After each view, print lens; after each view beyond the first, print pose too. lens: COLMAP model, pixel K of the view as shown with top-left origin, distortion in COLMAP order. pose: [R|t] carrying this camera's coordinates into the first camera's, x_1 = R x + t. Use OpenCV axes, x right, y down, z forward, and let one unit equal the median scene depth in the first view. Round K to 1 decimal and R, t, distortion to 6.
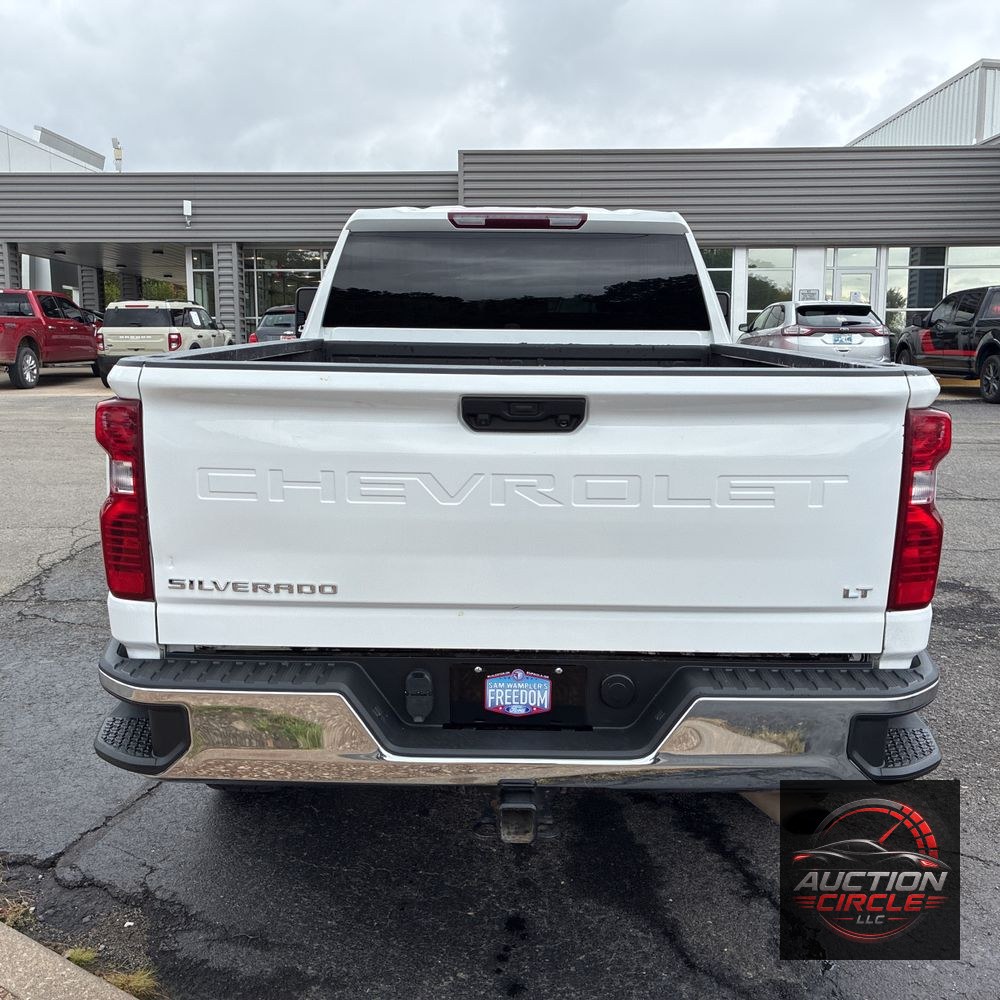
lens RADIAL K [[1015.5, 0, 505.3], [0, 1015.5, 495.5], [0, 0, 1]] dist [0.025236, 0.000000]
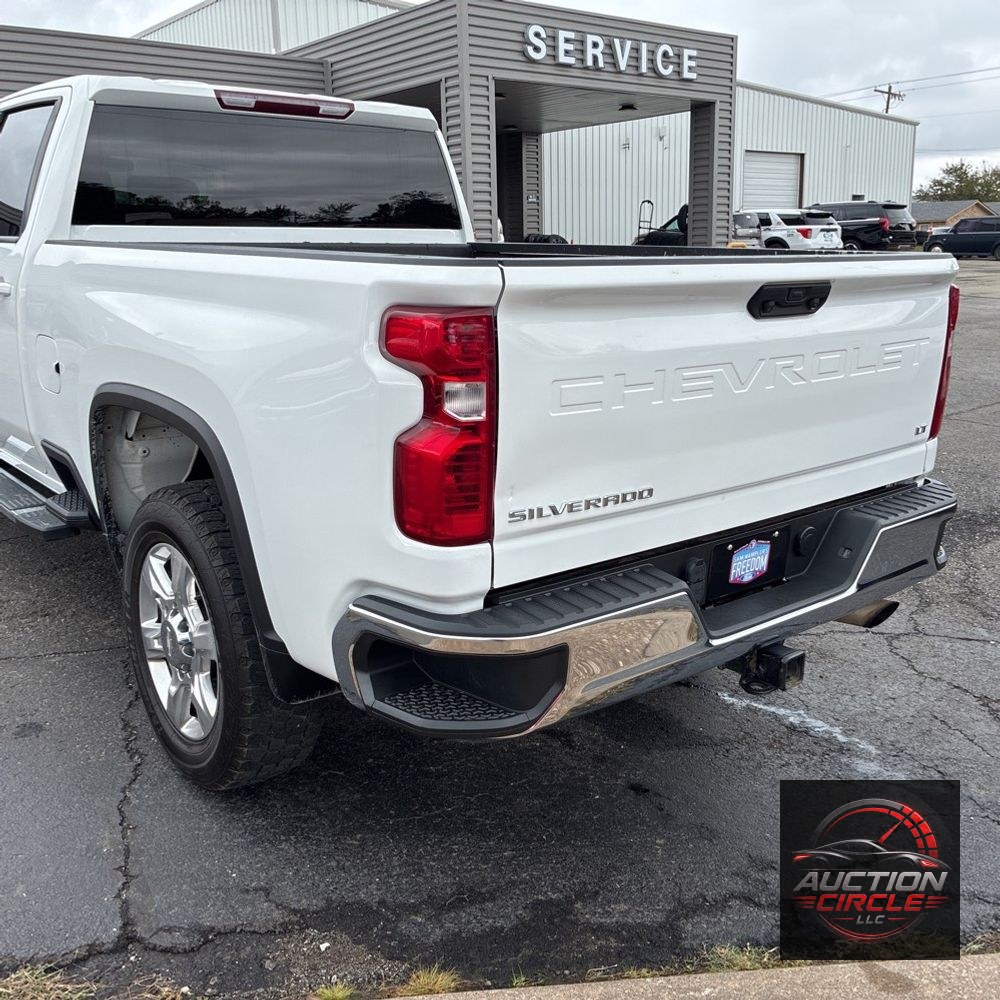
lens RADIAL K [[1015.5, 0, 497.7], [0, 1015.5, 486.9], [0, 0, 1]] dist [0.025236, 0.000000]
pose [[0.772967, -0.159619, 0.614038, -0.852980], [0.109807, 0.986886, 0.118313, -0.043312], [-0.624871, -0.024026, 0.780358, 0.320035]]
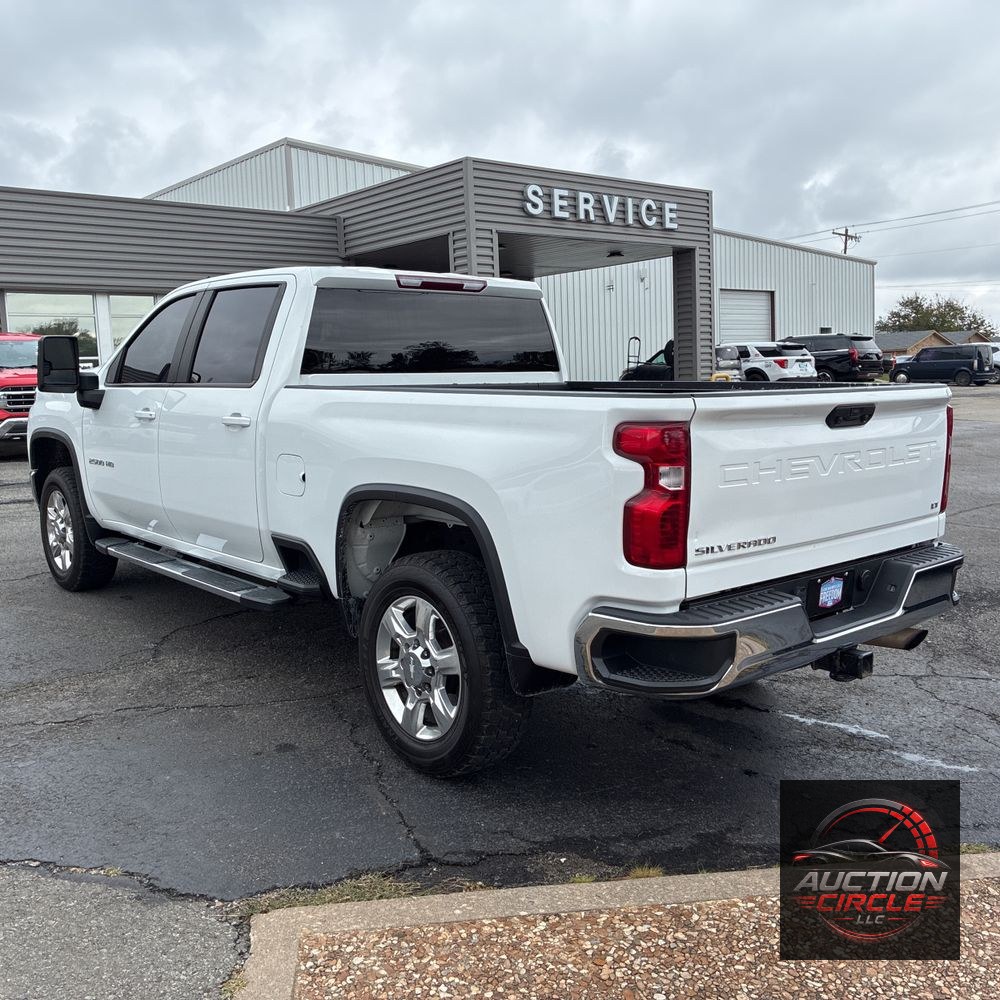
lens RADIAL K [[1015.5, 0, 514.0], [0, 1015.5, 489.2], [0, 0, 1]] dist [0.025236, 0.000000]
pose [[0.748123, -0.097877, 0.656302, -1.395209], [0.130462, 0.991453, -0.000855, -0.029862], [-0.650609, 0.086262, 0.754498, 0.102284]]
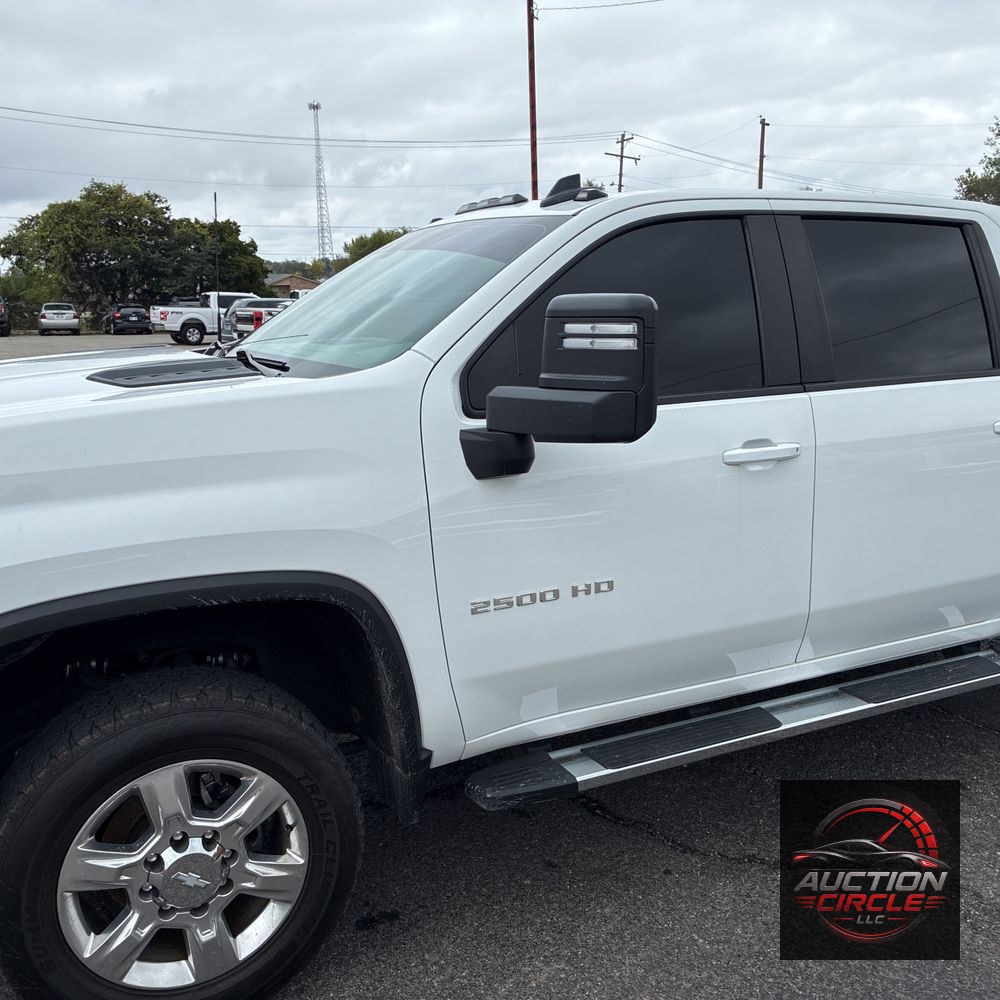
lens RADIAL K [[1015.5, 0, 495.2], [0, 1015.5, 492.0], [0, 0, 1]] dist [0.025236, 0.000000]
pose [[-0.434162, -0.176604, 0.883354, -1.388908], [0.164779, 0.948481, 0.270613, -0.678242], [-0.885636, 0.263048, -0.382694, 3.331179]]
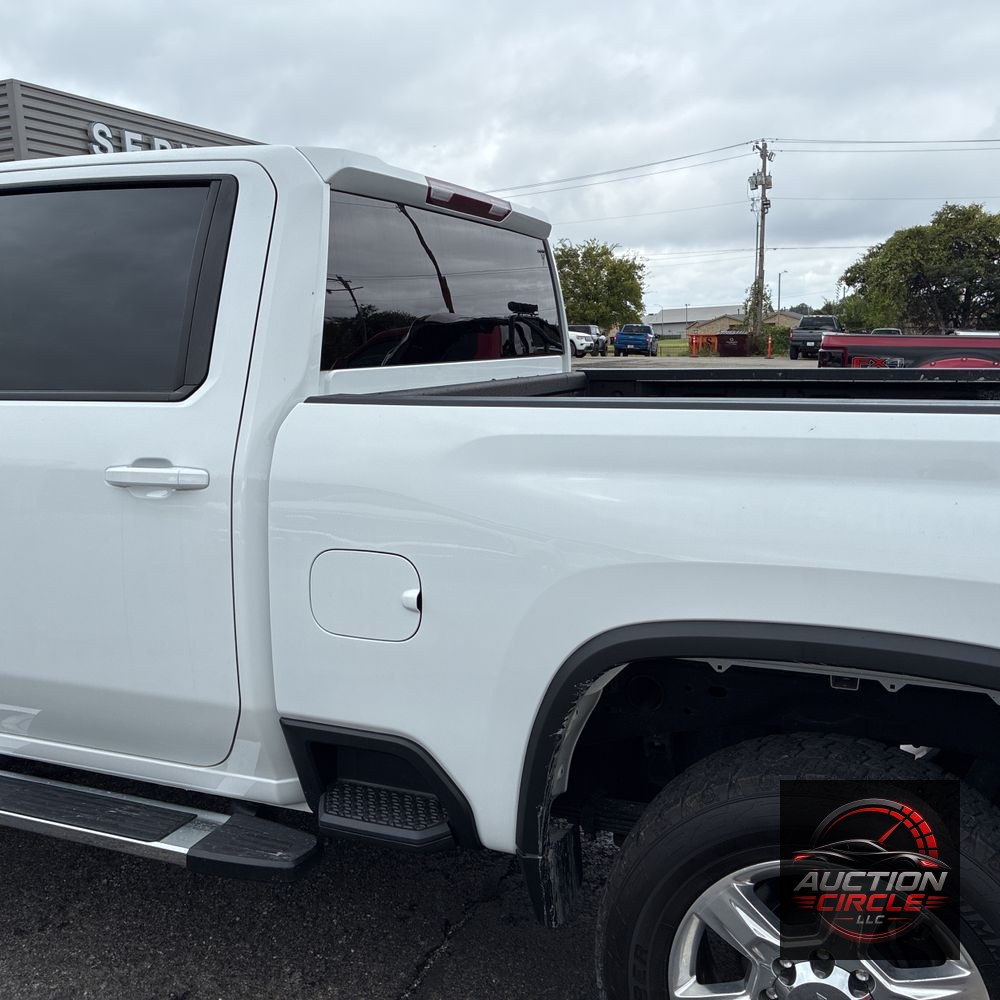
lens RADIAL K [[1015.5, 0, 500.4], [0, 1015.5, 492.2], [0, 0, 1]] dist [0.025236, 0.000000]
pose [[0.382720, -0.157866, 0.910277, -1.176499], [0.177309, 0.979528, 0.095327, -0.267048], [-0.906690, 0.124917, 0.402876, 1.384914]]
